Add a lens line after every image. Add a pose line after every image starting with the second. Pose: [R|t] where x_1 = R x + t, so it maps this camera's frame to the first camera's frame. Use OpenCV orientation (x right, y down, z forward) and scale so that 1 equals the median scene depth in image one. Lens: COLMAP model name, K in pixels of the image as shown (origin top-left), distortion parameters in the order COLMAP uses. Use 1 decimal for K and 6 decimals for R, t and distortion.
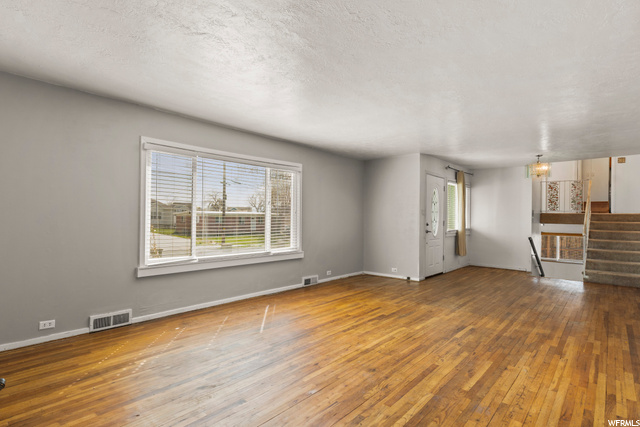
lens RADIAL K [[332.1, 0, 320.0], [0, 332.1, 213.5], [0, 0, 1]] dist [0.026800, 0.000111]
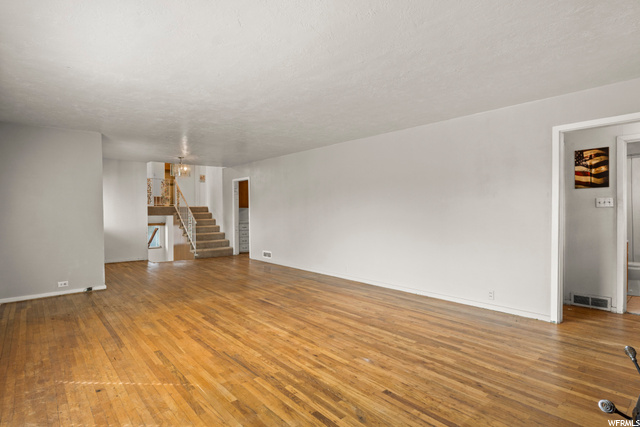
lens RADIAL K [[332.1, 0, 320.0], [0, 332.1, 213.5], [0, 0, 1]] dist [0.026800, 0.000111]
pose [[0.129249, -0.012742, 0.991530, -0.779268], [-0.010244, 0.999847, 0.014184, 0.005752], [-0.991559, -0.011991, 0.129098, 0.668401]]
